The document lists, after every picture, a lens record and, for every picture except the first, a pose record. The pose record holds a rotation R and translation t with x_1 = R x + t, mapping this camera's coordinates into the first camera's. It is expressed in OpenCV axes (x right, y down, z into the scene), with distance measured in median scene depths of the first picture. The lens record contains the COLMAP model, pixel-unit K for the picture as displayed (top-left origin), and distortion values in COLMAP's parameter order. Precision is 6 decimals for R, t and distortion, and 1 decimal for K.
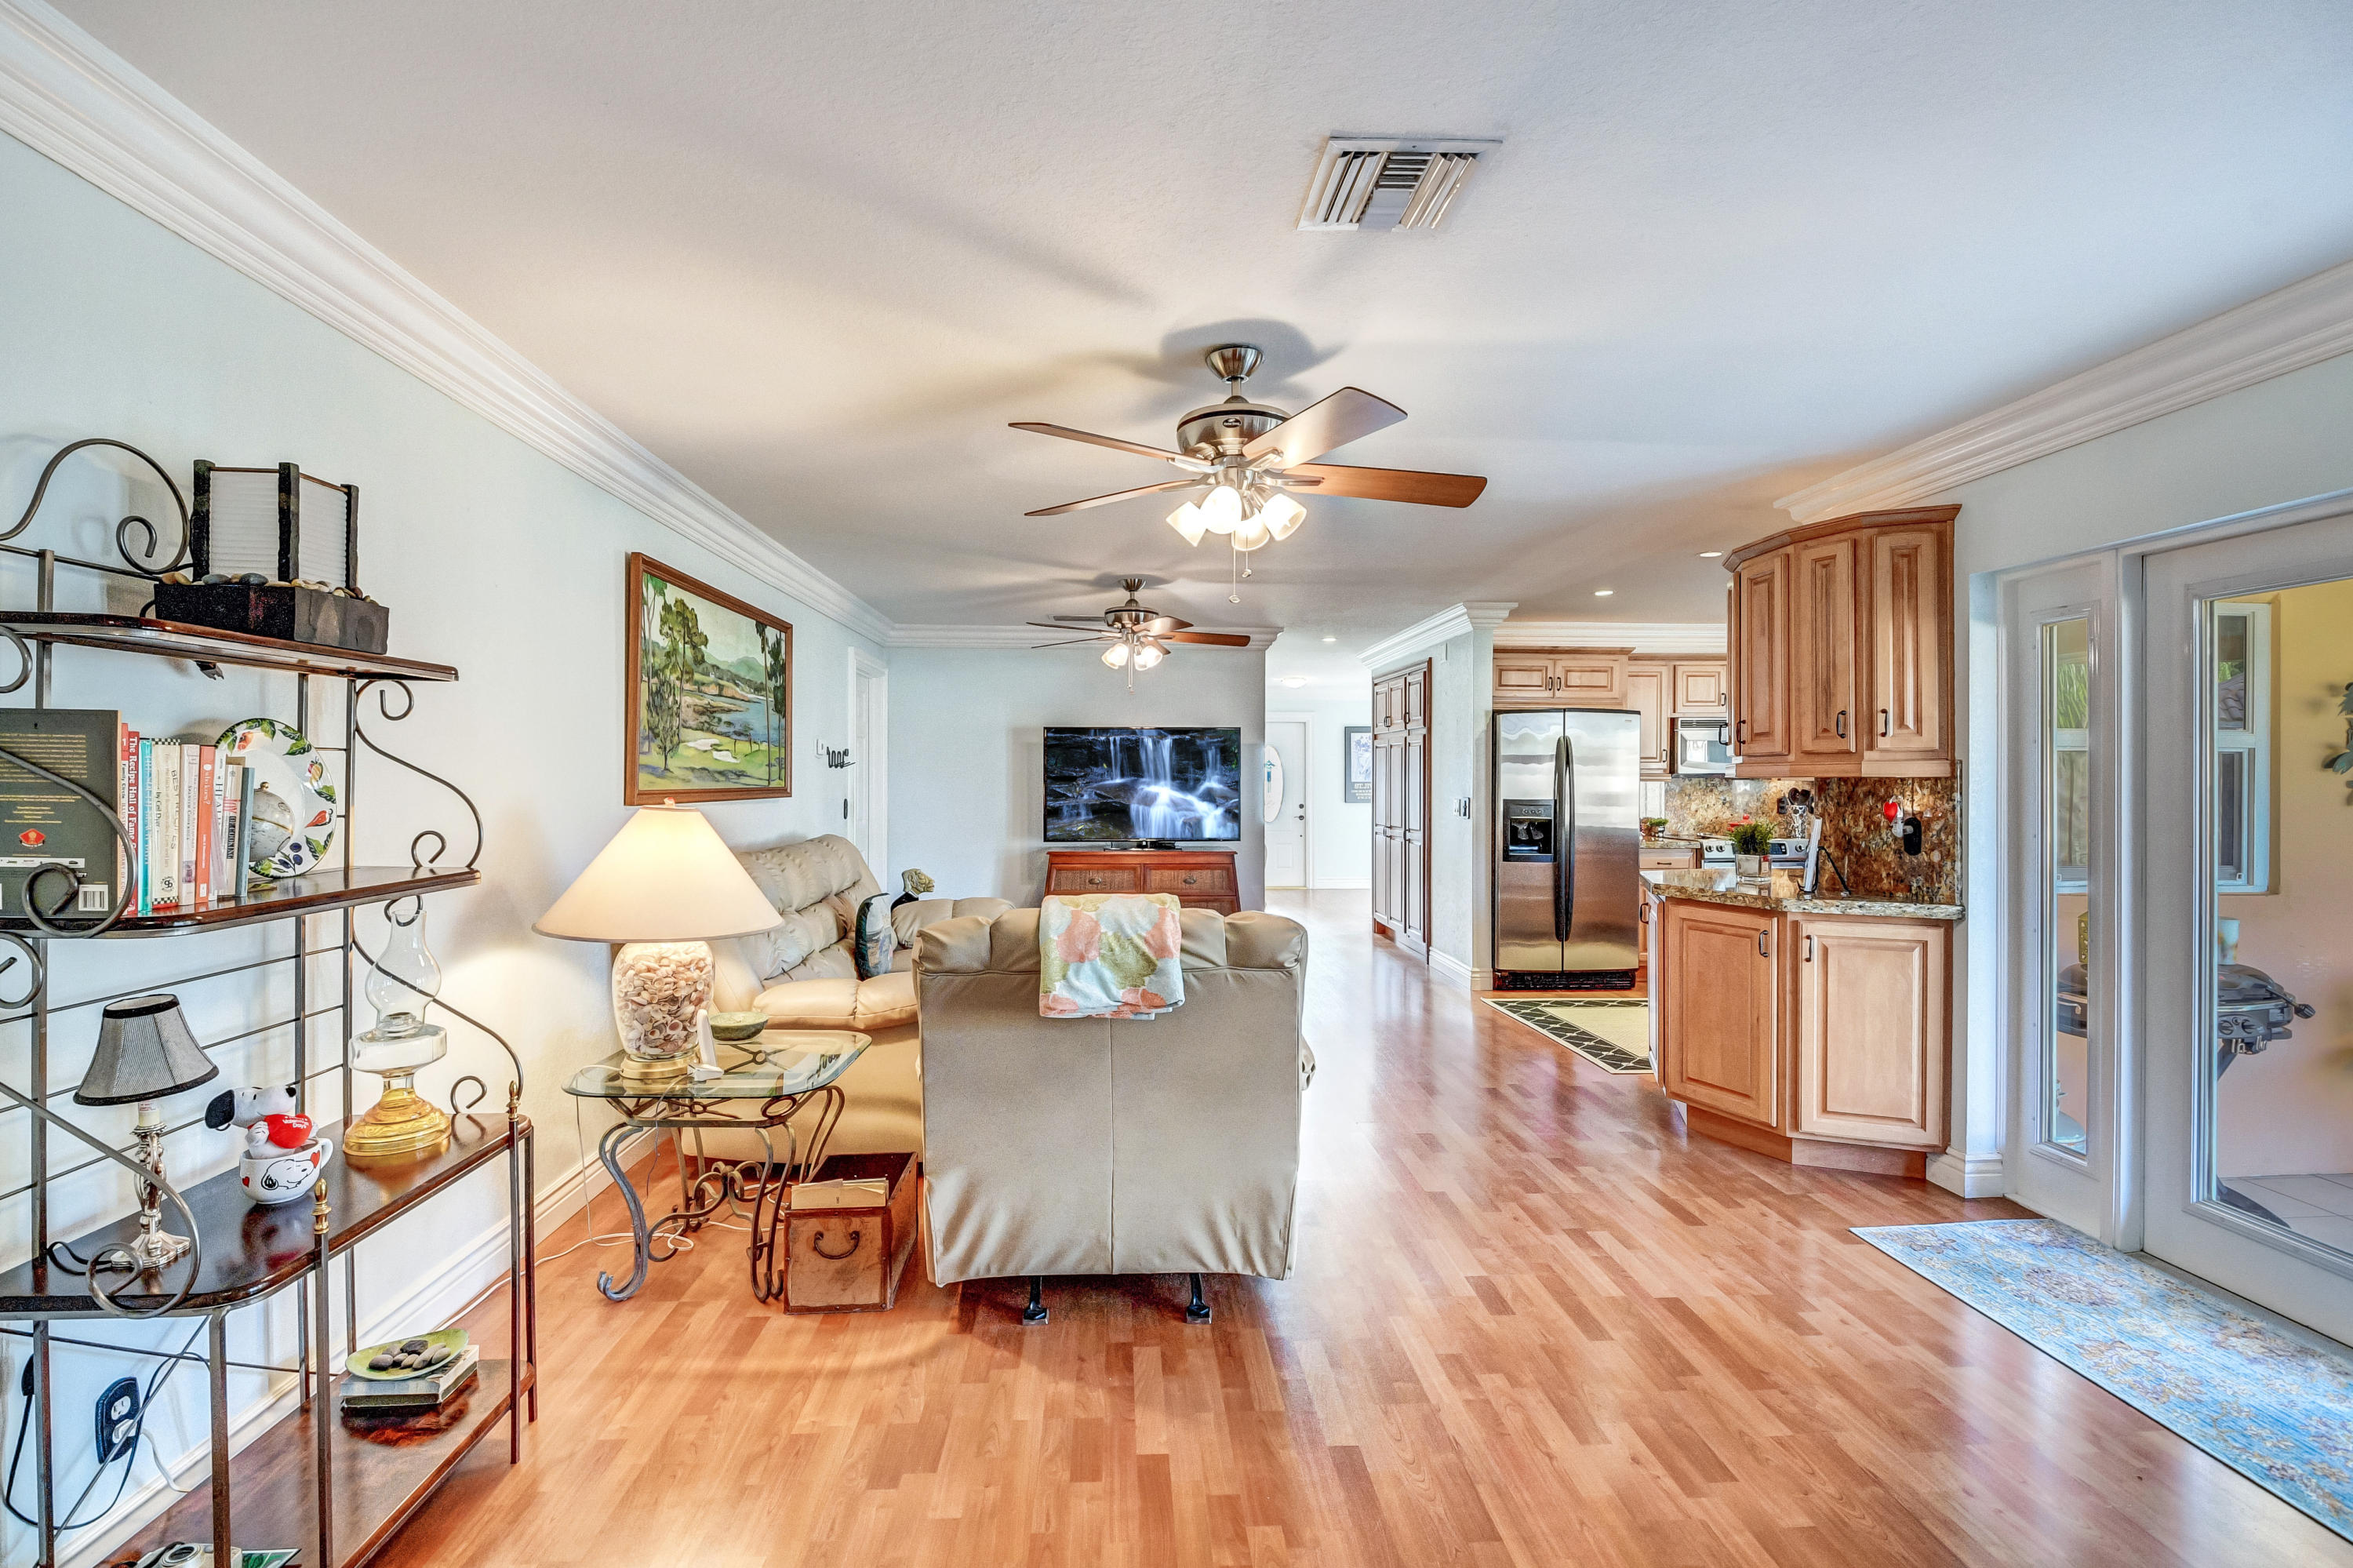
lens RADIAL K [[1024.6, 0, 1179.8], [0, 1024.6, 765.9], [0, 0, 1]] dist [0.044531, -0.032333]
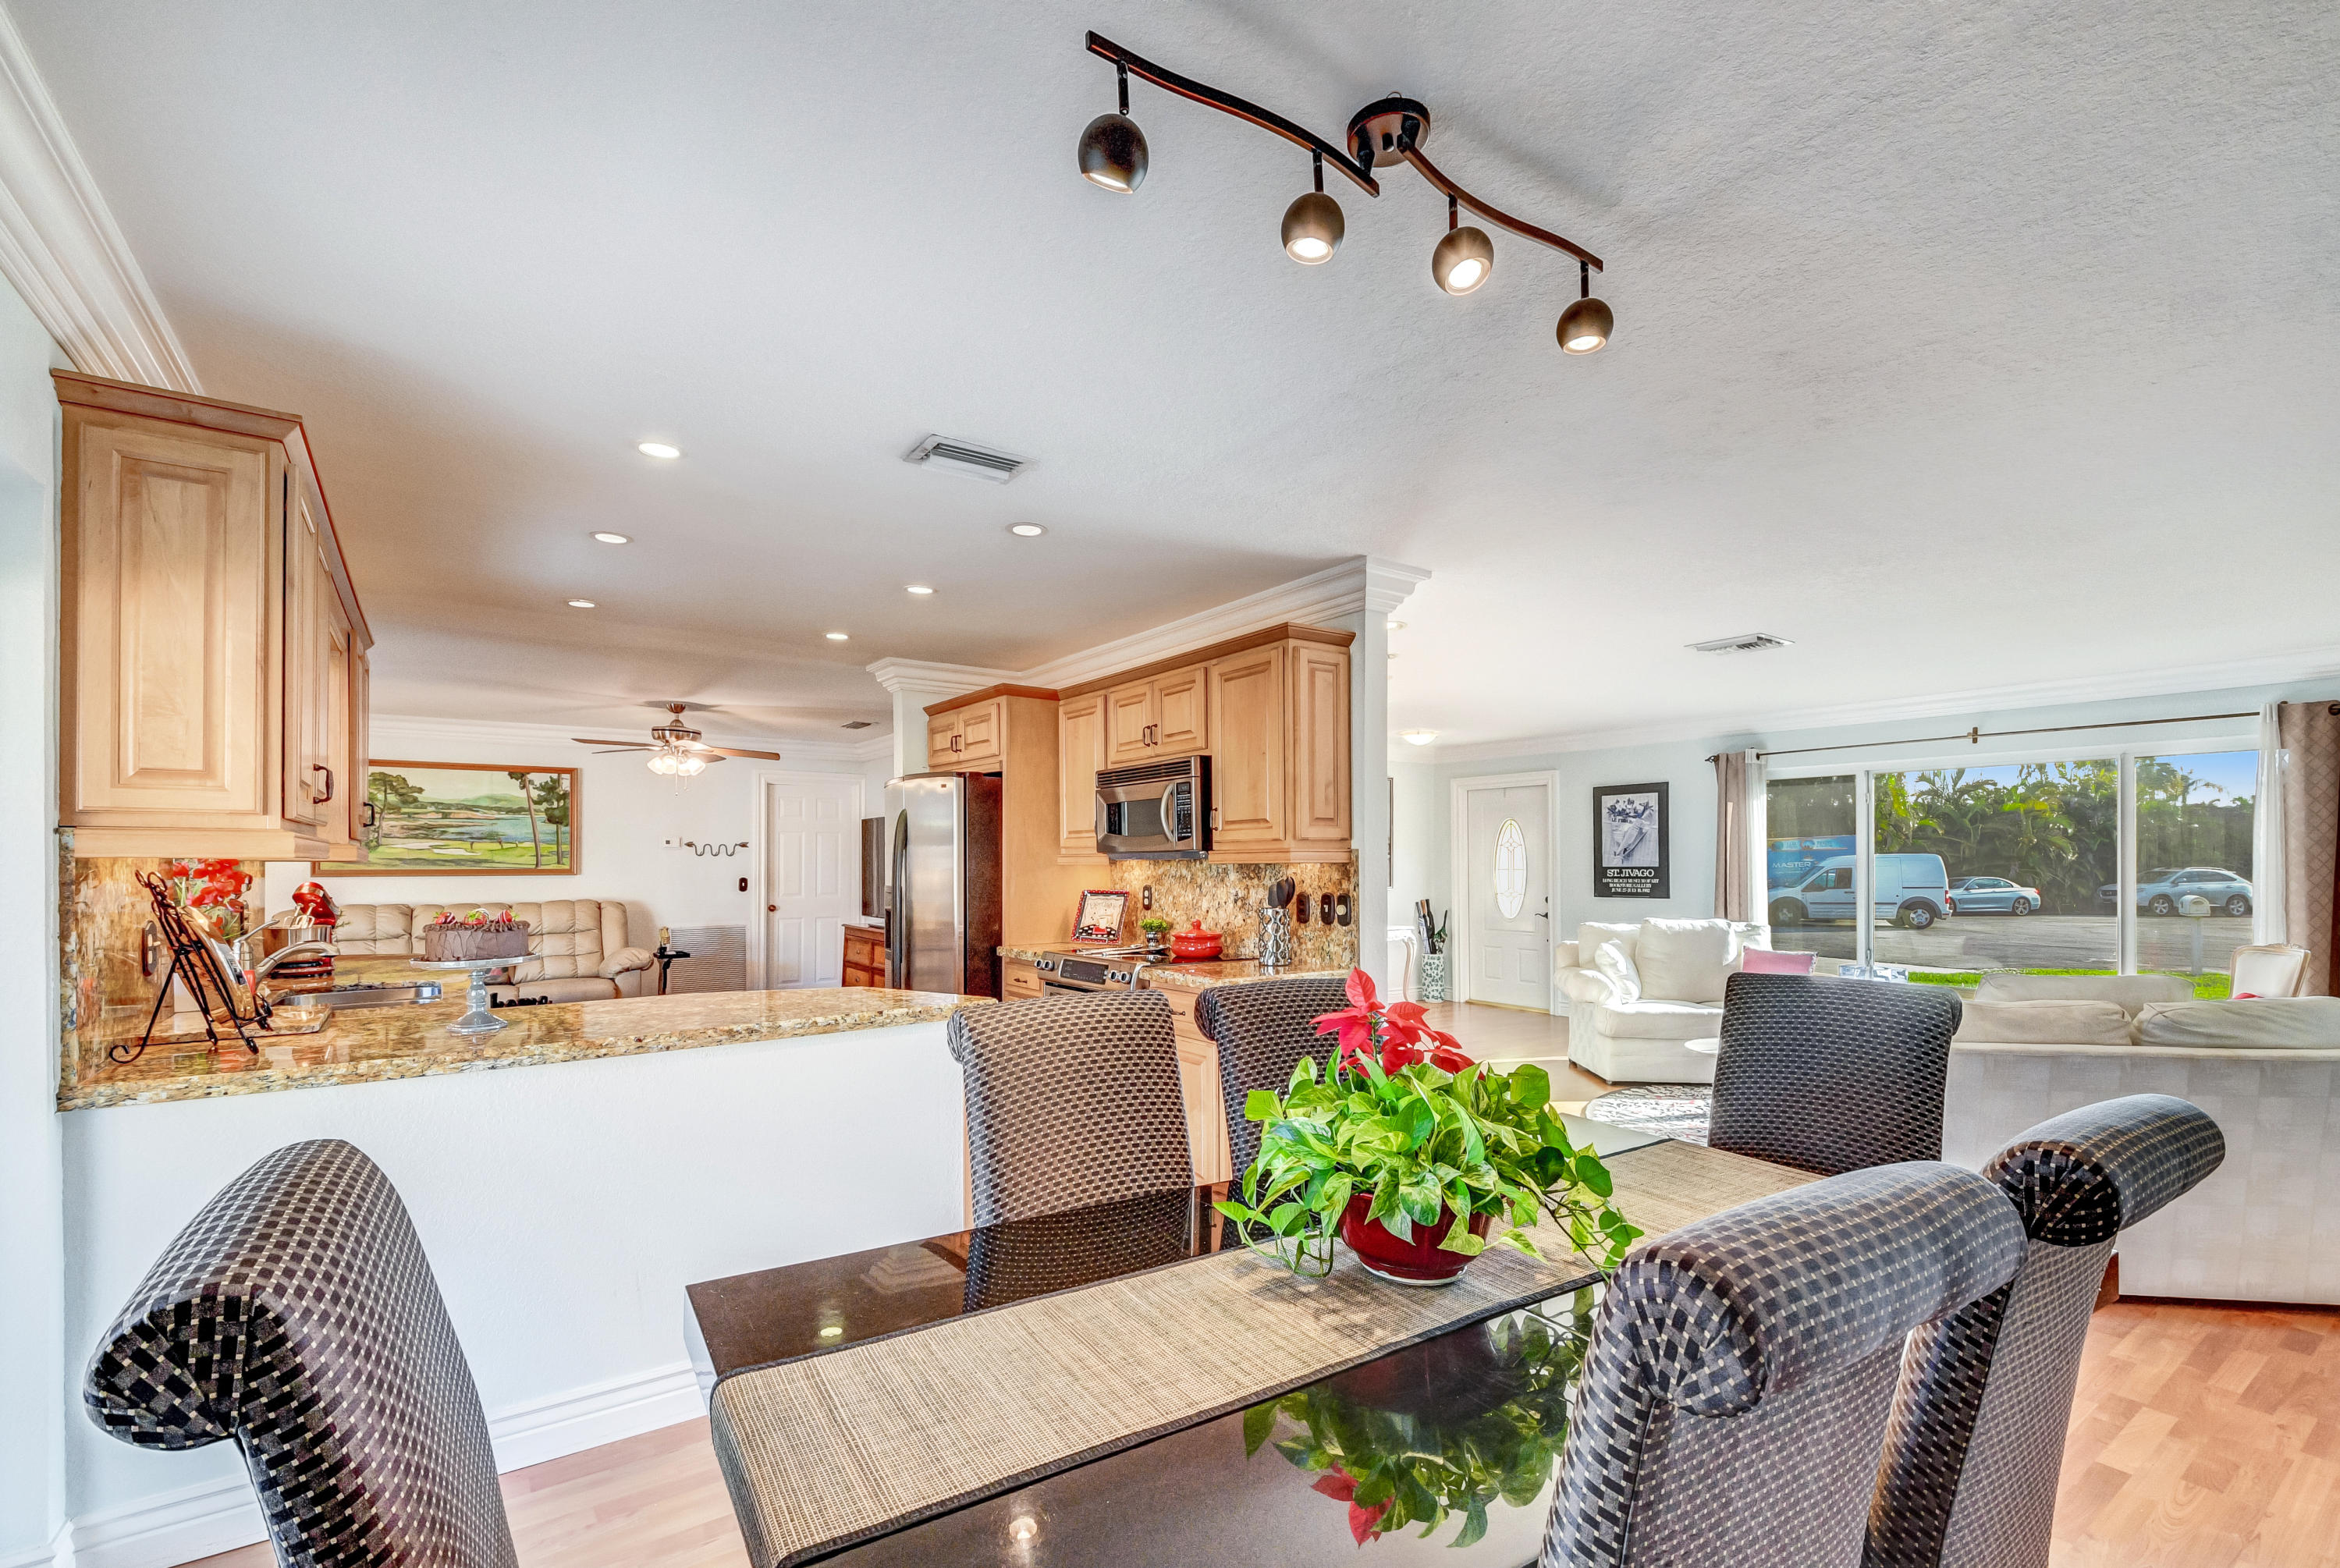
lens RADIAL K [[1027.0, 0, 1187.7], [0, 1027.0, 856.1], [0, 0, 1]] dist [0.029979, -0.017707]
pose [[0.523470, -0.007571, -0.852011, 2.091497], [0.012529, 0.999921, -0.001187, 0.019868], [0.851952, -0.010053, 0.523523, 1.342385]]
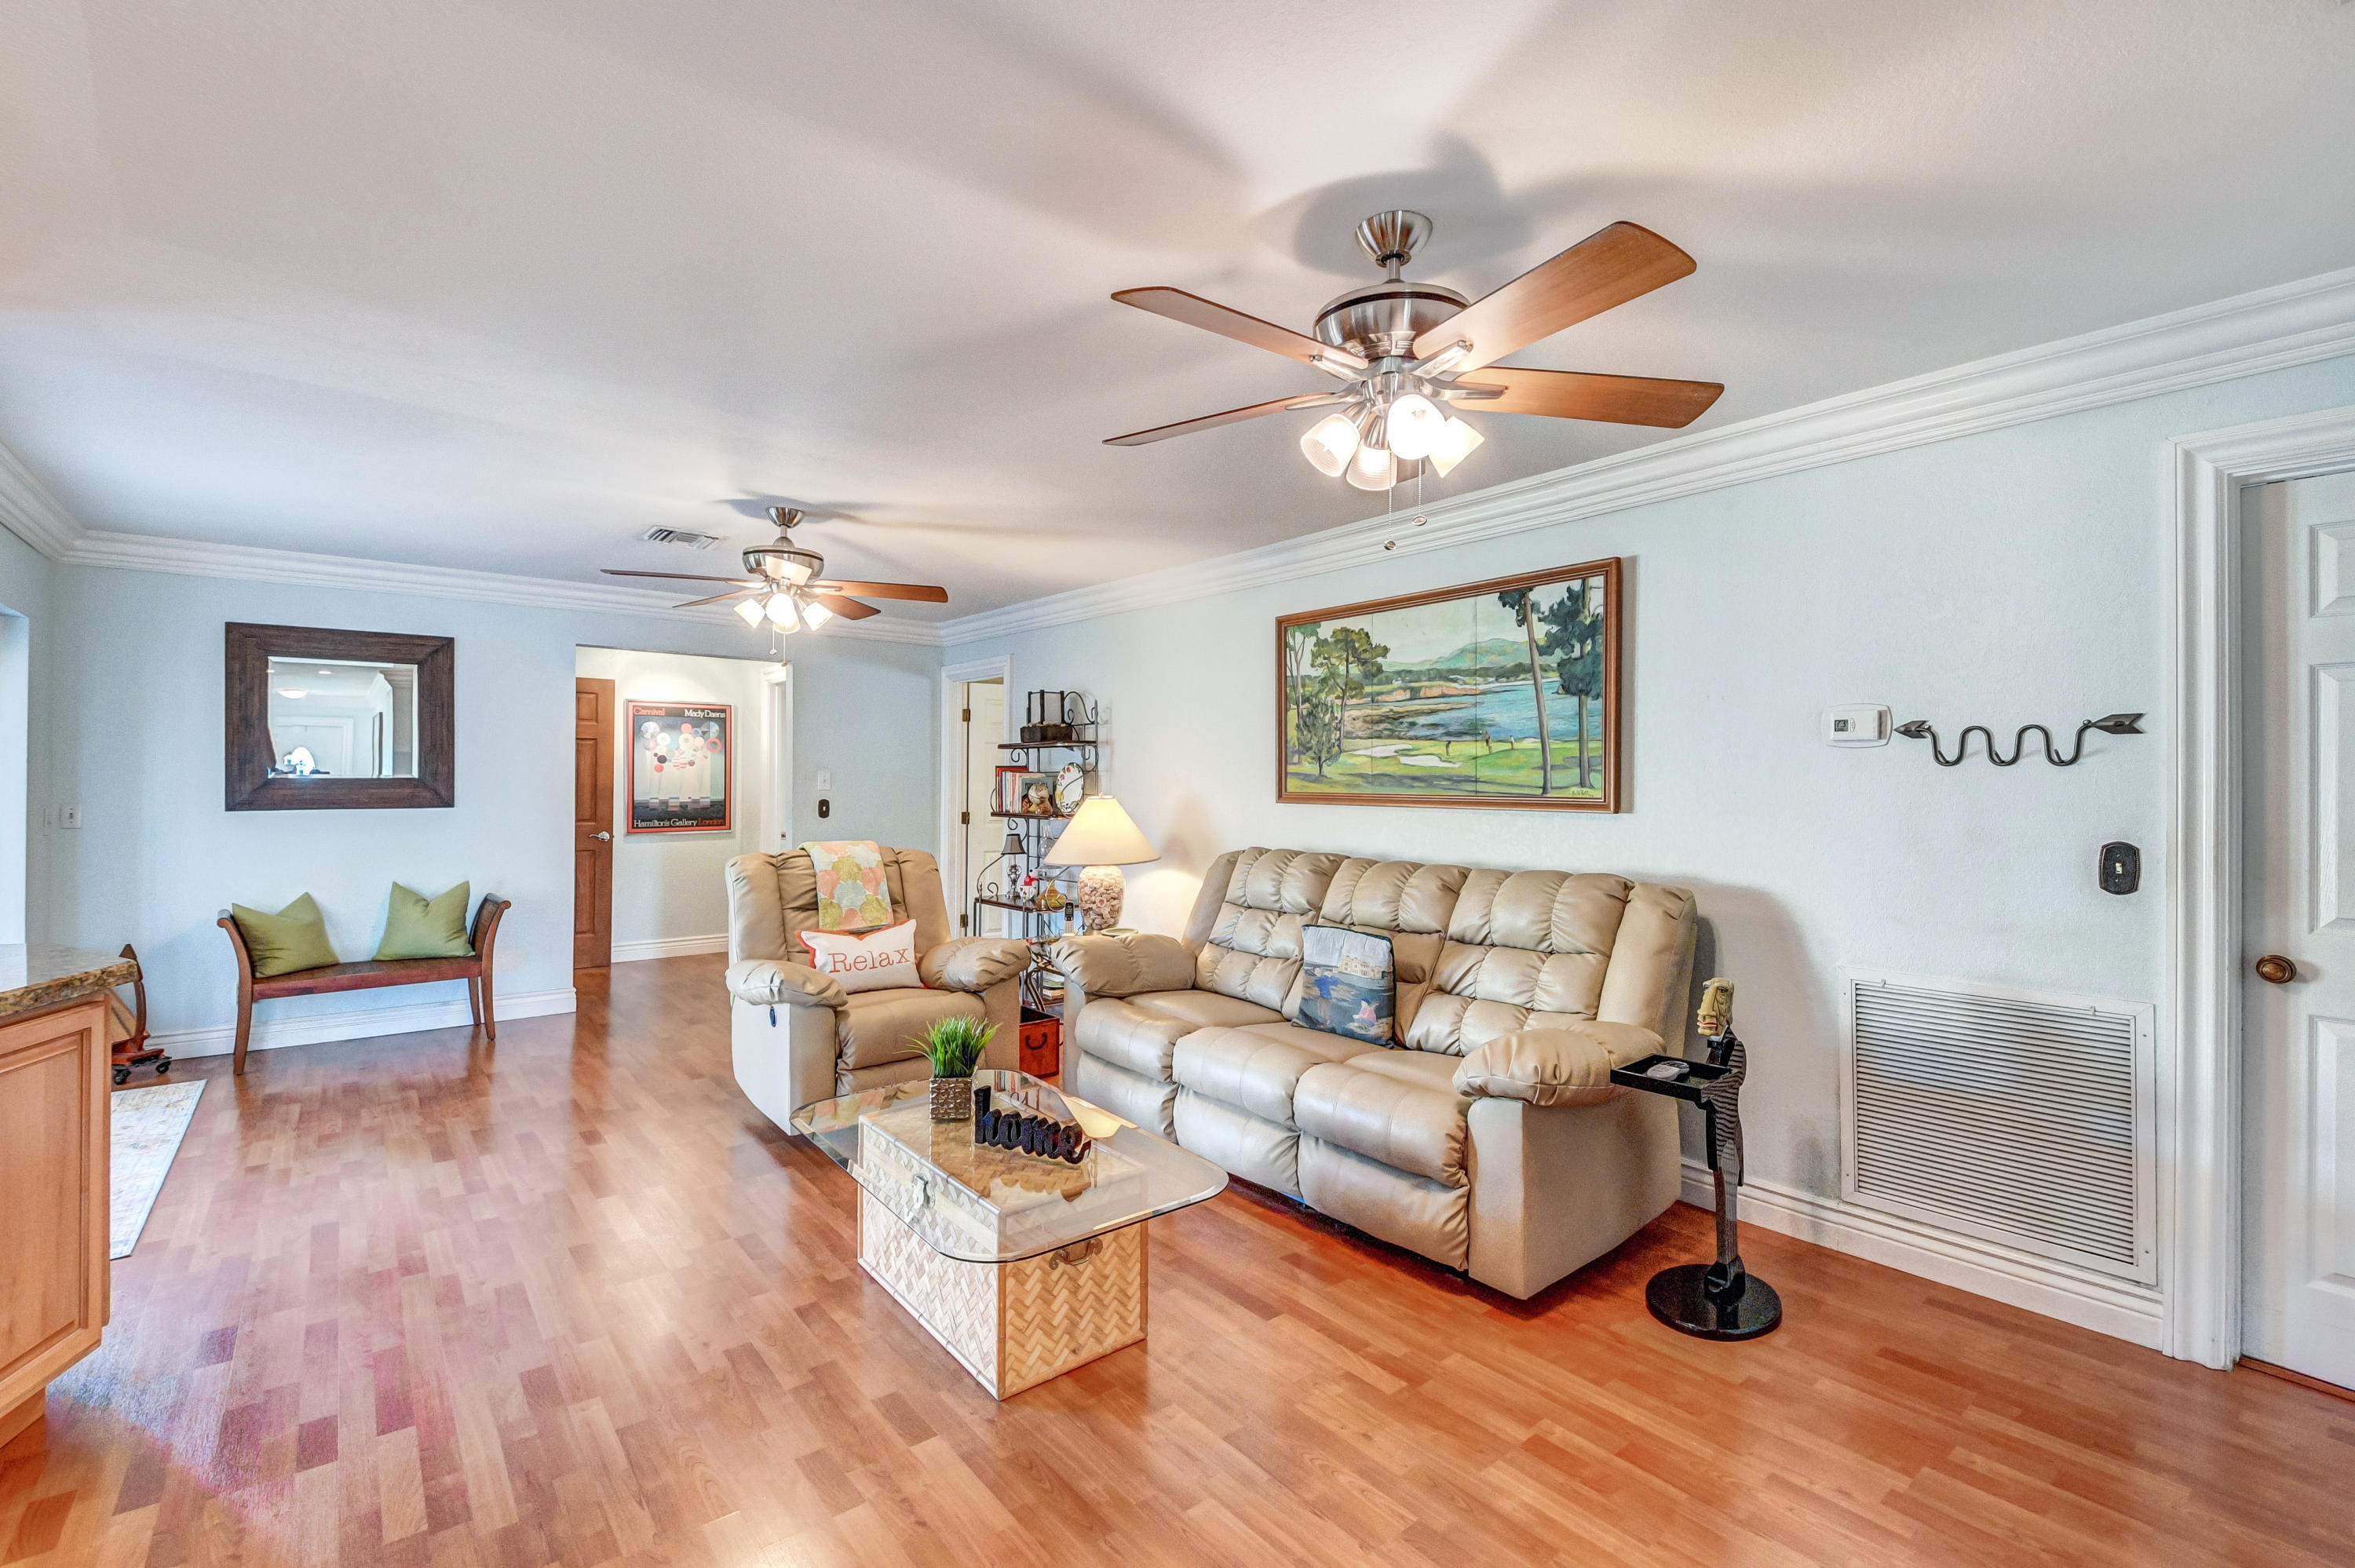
lens RADIAL K [[1022.3, 0, 1181.4], [0, 1022.3, 778.5], [0, 0, 1]] dist [0.041305, -0.028629]
pose [[-0.814208, -0.007940, -0.580519, 0.339949], [-0.000755, 0.999920, -0.012618, 0.022306], [0.580572, -0.009836, -0.814149, 1.923946]]
